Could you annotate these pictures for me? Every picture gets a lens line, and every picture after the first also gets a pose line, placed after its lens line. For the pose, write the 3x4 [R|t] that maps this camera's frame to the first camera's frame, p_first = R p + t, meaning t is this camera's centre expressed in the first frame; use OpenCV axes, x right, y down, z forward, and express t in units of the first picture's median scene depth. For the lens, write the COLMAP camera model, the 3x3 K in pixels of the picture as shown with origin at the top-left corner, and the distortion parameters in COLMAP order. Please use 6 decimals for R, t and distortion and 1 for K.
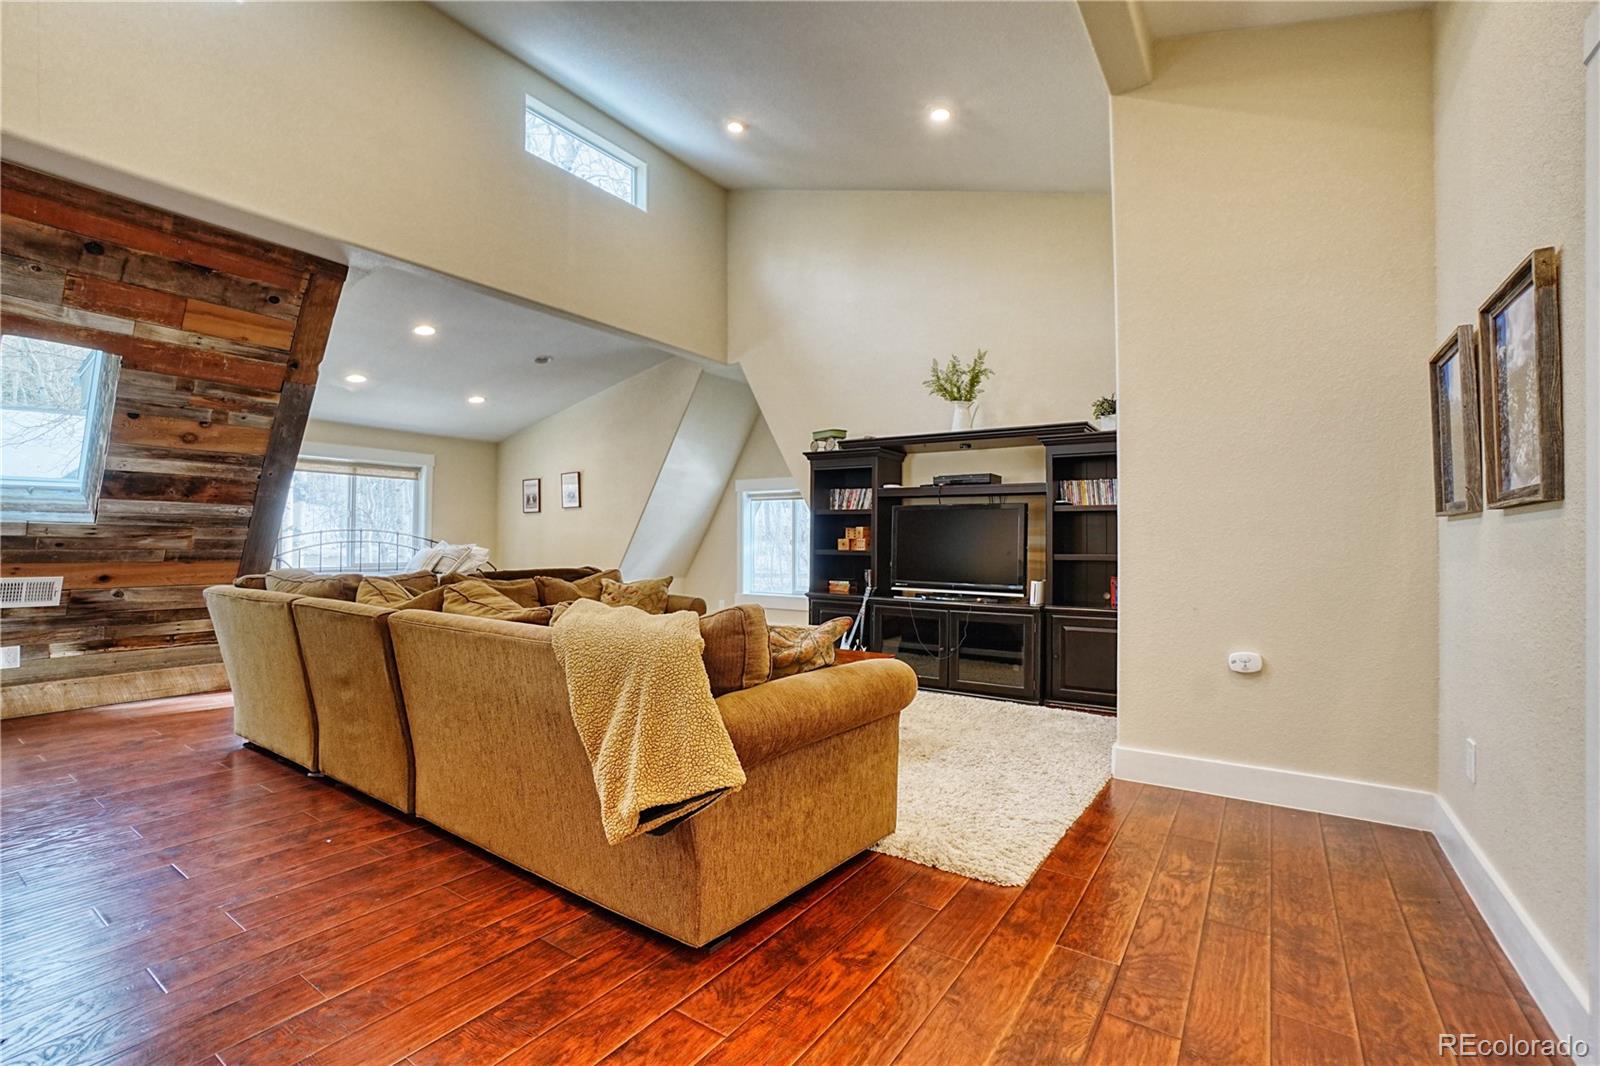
lens RADIAL K [[707.7, 0, 800.0], [0, 707.7, 533.0], [0, 0, 1]] dist [-0.041418, -0.000062]
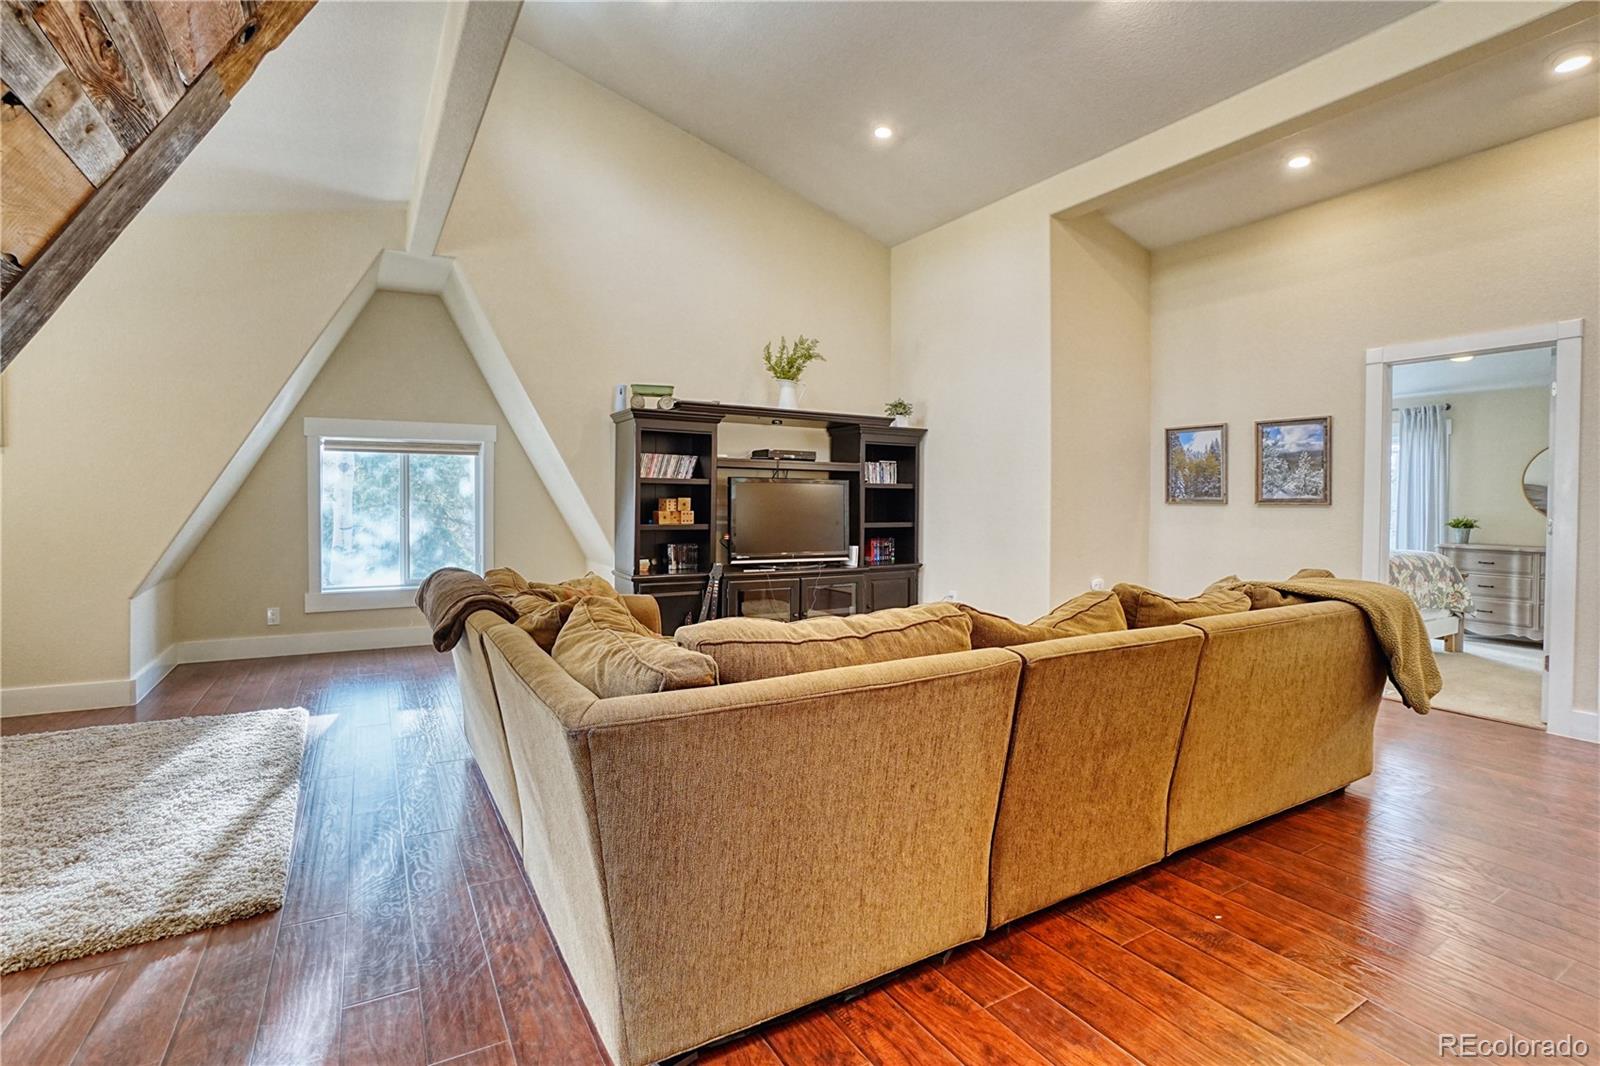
lens RADIAL K [[733.1, 0, 795.5], [0, 733.1, 510.1], [0, 0, 1]] dist [-0.040454, 0.000380]
pose [[0.440109, -0.015640, 0.897808, -0.723059], [-0.012619, 0.999642, 0.023600, -0.017804], [-0.897856, -0.021716, 0.439754, 0.479166]]
